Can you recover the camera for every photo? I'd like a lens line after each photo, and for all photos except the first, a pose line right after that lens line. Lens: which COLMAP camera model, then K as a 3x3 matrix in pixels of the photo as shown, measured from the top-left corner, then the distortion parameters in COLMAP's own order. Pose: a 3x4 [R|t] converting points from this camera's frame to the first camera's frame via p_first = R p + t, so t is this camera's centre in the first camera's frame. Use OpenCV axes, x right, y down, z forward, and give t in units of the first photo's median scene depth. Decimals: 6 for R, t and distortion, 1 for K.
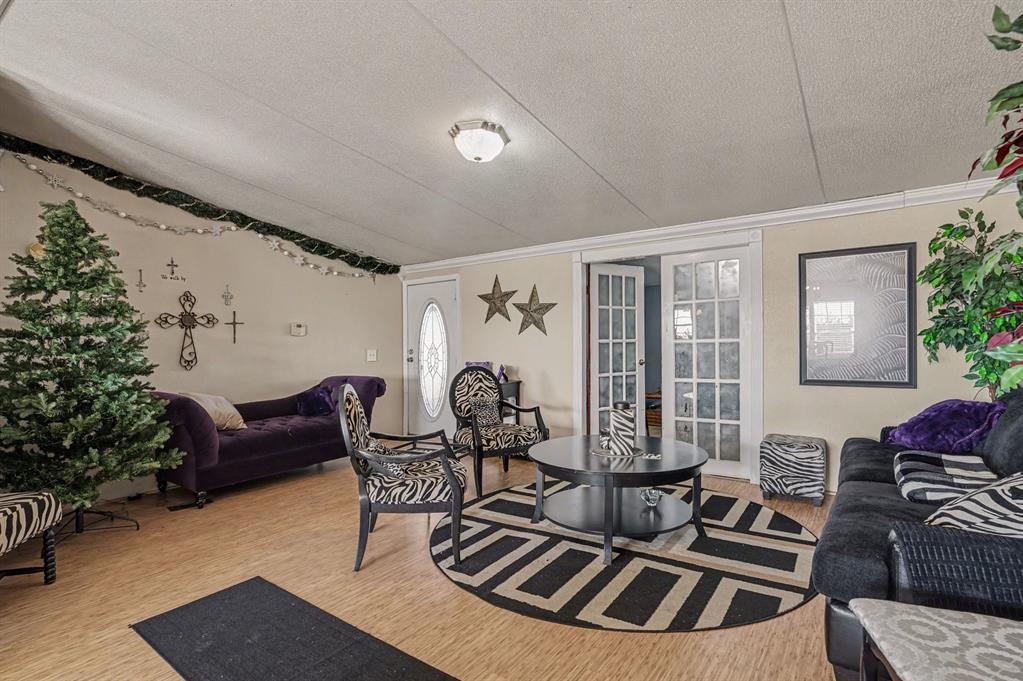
lens RADIAL K [[510.7, 0, 509.3], [0, 510.7, 335.6], [0, 0, 1]] dist [0.009931, -0.003581]
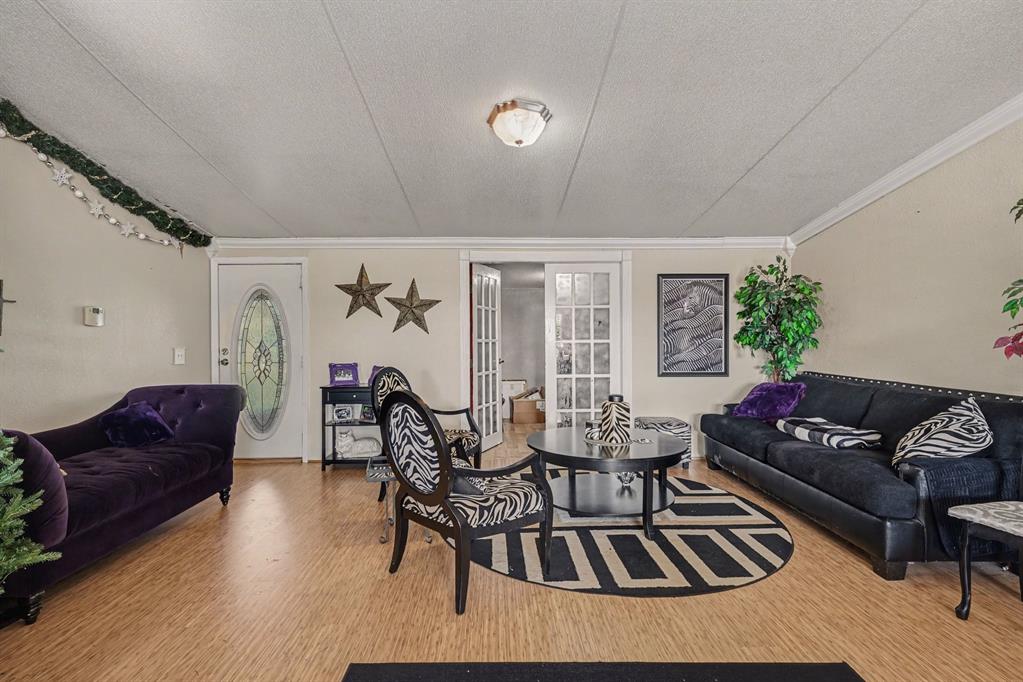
lens RADIAL K [[510.7, 0, 512.3], [0, 510.7, 342.6], [0, 0, 1]] dist [0.009931, -0.003581]
pose [[0.805905, 0.012783, 0.591906, -0.534535], [-0.019183, 0.999806, 0.004526, 0.013128], [-0.591734, -0.015002, 0.805994, 0.215146]]
